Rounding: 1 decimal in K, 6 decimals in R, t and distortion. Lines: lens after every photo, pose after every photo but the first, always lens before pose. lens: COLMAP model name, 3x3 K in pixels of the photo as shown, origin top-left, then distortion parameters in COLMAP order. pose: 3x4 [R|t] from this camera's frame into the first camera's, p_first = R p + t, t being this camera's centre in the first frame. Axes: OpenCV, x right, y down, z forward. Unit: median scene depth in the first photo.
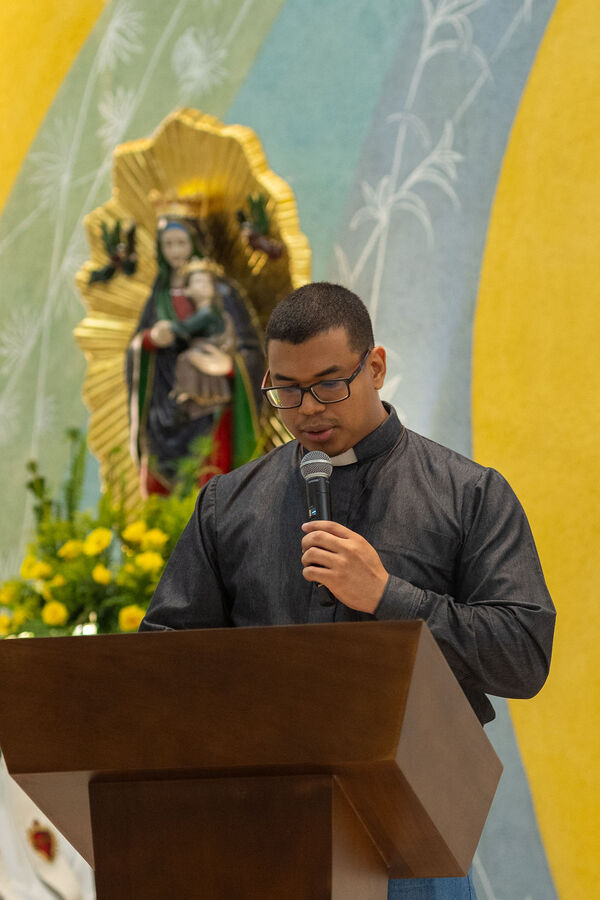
lens RADIAL K [[3327.6, 0, 327.5], [0, 3327.6, 461.4], [0, 0, 1]] dist [0.217910, 0.000000]
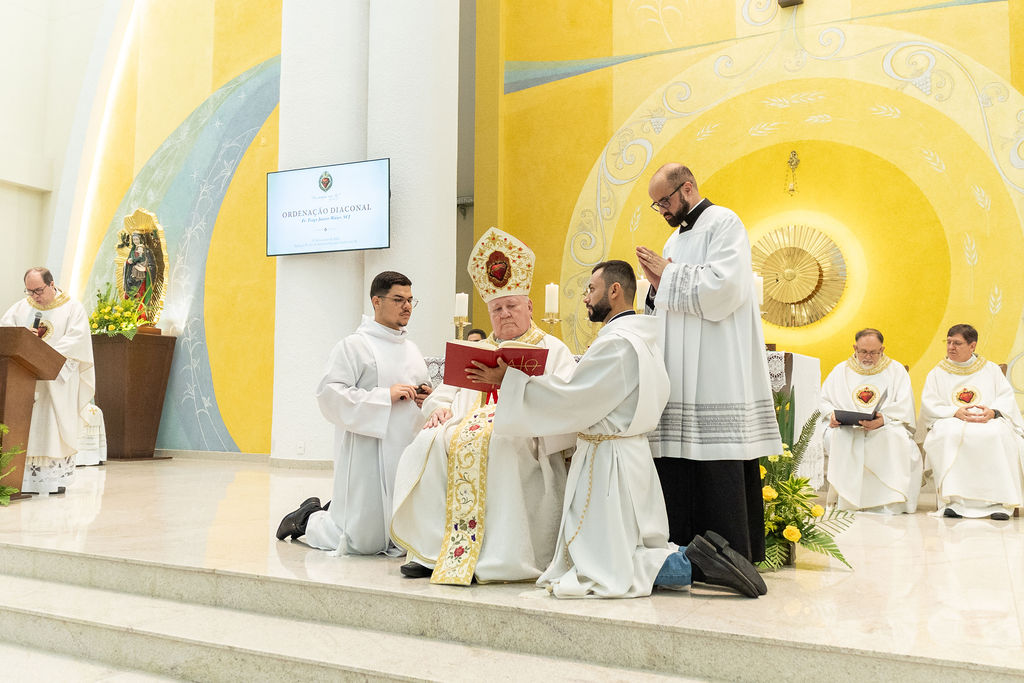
lens RADIAL K [[891.5, 0, 494.6], [0, 891.5, 350.5], [0, 0, 1]] dist [-0.008094, 0.007676]
pose [[0.988525, 0.045079, 0.144176, 0.246935], [-0.053807, 0.996910, 0.057224, -0.014447], [-0.141151, -0.064325, 0.987896, -0.185481]]
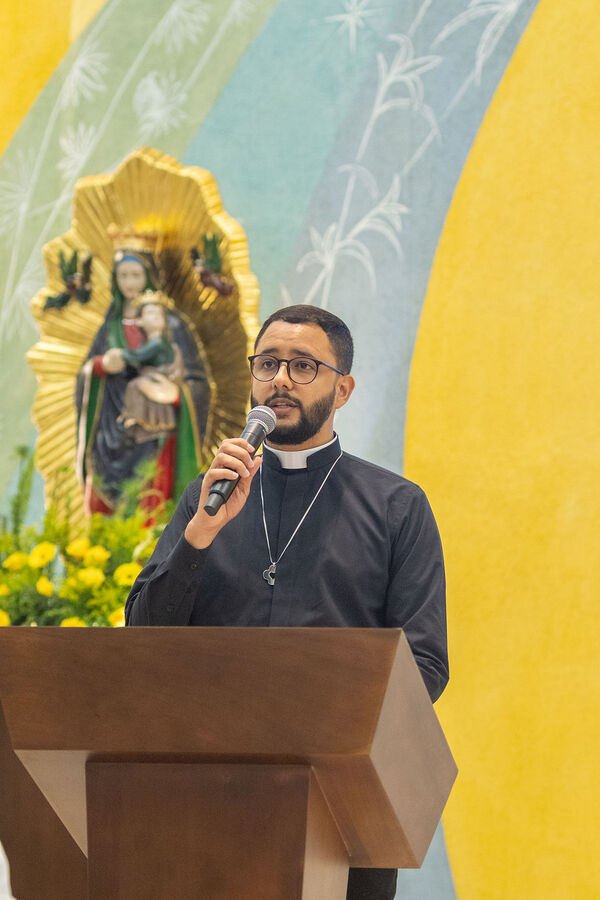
lens RADIAL K [[3327.6, 0, 296.9], [0, 3327.6, 449.6], [0, 0, 1]] dist [0.217910, 0.000000]
pose [[0.998031, 0.056972, 0.026242, -0.017722], [-0.056535, 0.998254, -0.017123, 0.004215], [-0.027172, 0.015606, 0.999509, -0.047542]]
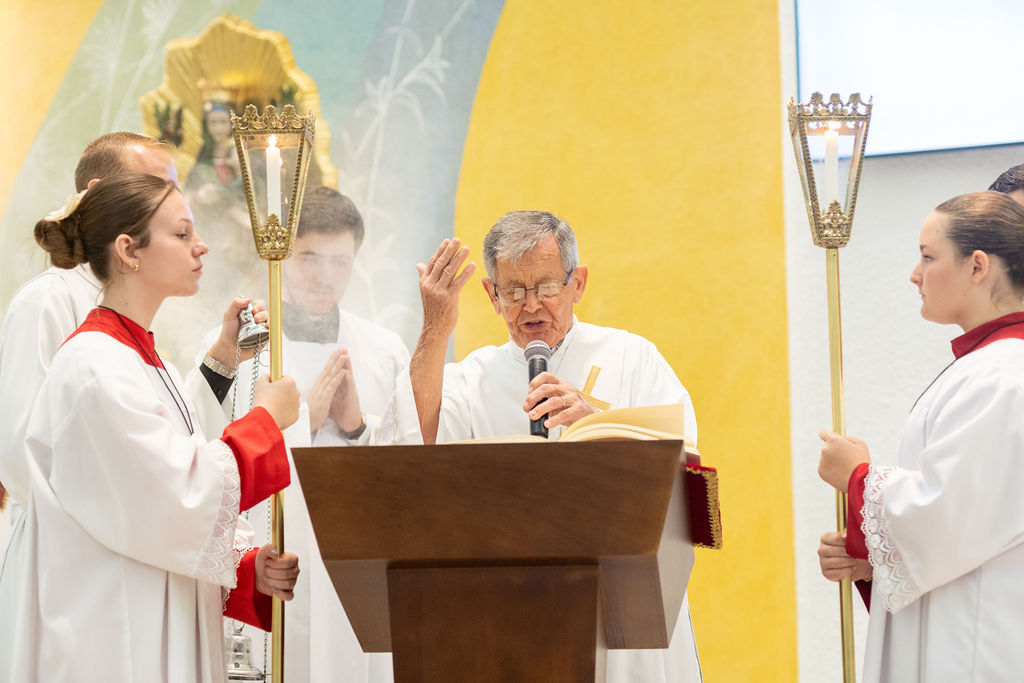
lens RADIAL K [[2499.4, 0, 502.8], [0, 2499.4, 344.1], [0, 0, 1]] dist [0.169162, 0.000000]
pose [[0.987988, 0.027666, 0.152036, -0.081093], [-0.030198, 0.999441, 0.014370, 0.000966], [-0.151553, -0.018789, 0.988271, 0.053098]]
